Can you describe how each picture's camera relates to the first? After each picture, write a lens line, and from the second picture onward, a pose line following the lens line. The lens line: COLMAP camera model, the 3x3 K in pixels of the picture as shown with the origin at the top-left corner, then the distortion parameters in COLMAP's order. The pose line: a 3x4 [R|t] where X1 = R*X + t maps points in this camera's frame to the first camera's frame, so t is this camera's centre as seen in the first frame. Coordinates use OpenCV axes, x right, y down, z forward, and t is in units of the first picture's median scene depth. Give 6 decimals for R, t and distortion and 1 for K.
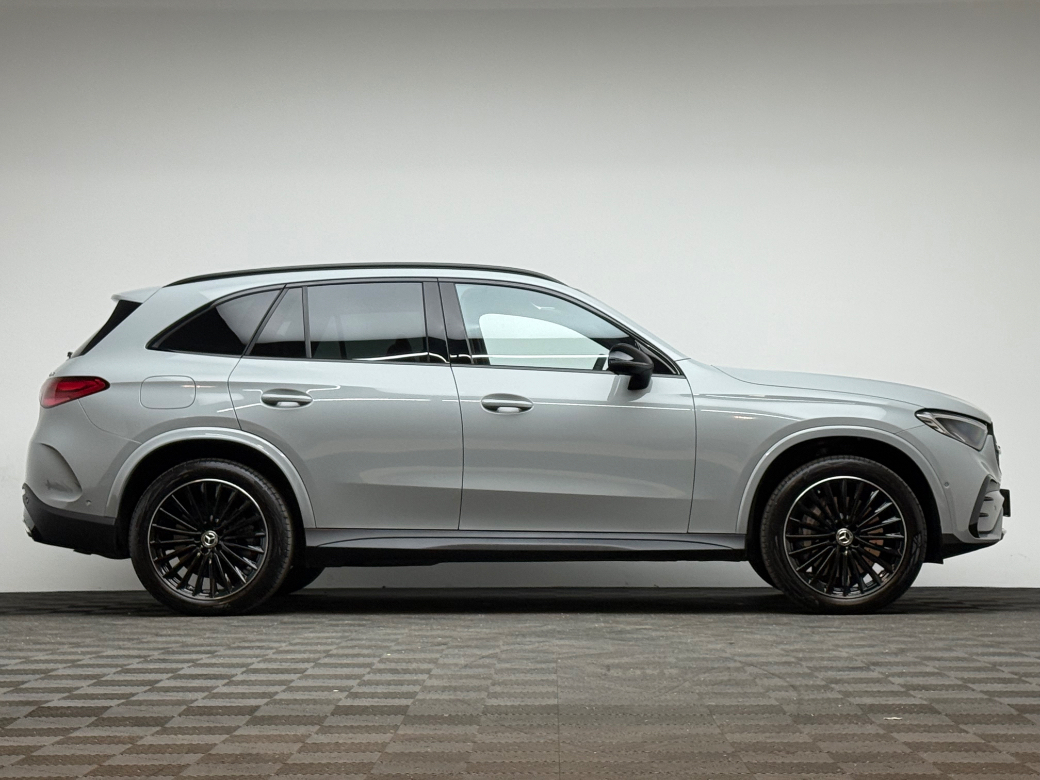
lens RADIAL K [[2267.9, 0, 520.0], [0, 2267.9, 390.0], [0, 0, 1]] dist [0.079986, 0.338013]
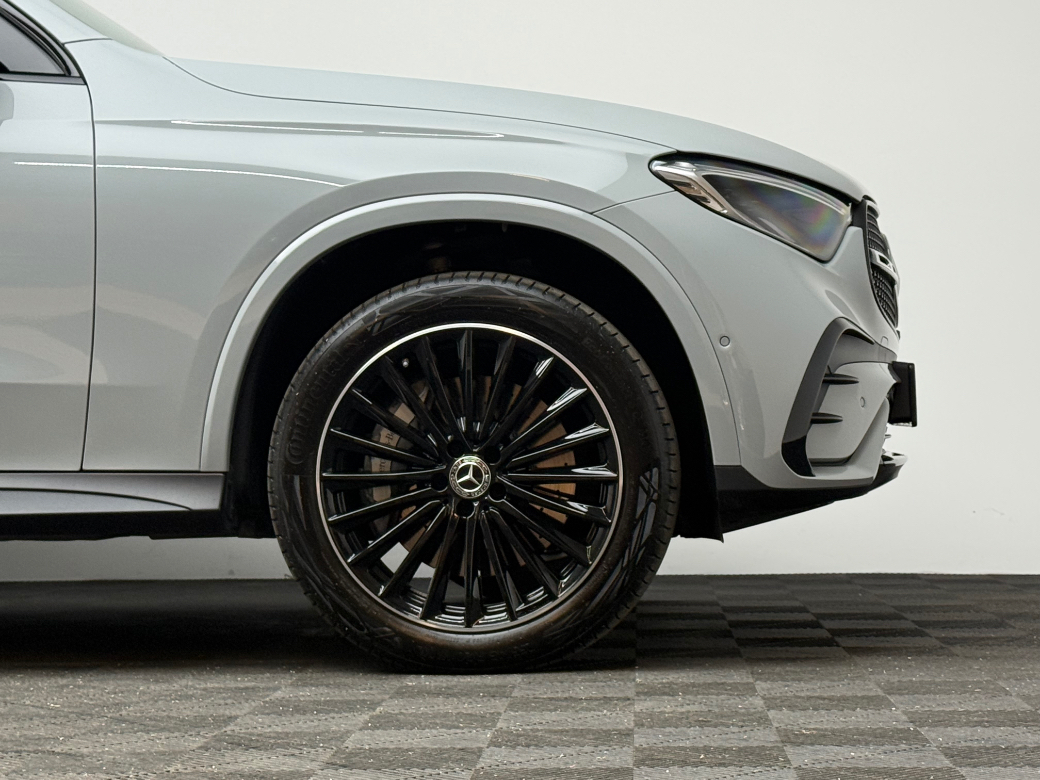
lens RADIAL K [[2267.9, 0, 520.0], [0, 2267.9, 390.0], [0, 0, 1]] dist [0.079986, 0.338013]
pose [[0.999390, -0.008867, -0.033769, 0.164768], [0.009745, 0.999616, 0.025936, 0.039401], [0.033526, -0.026249, 0.999093, 0.605863]]
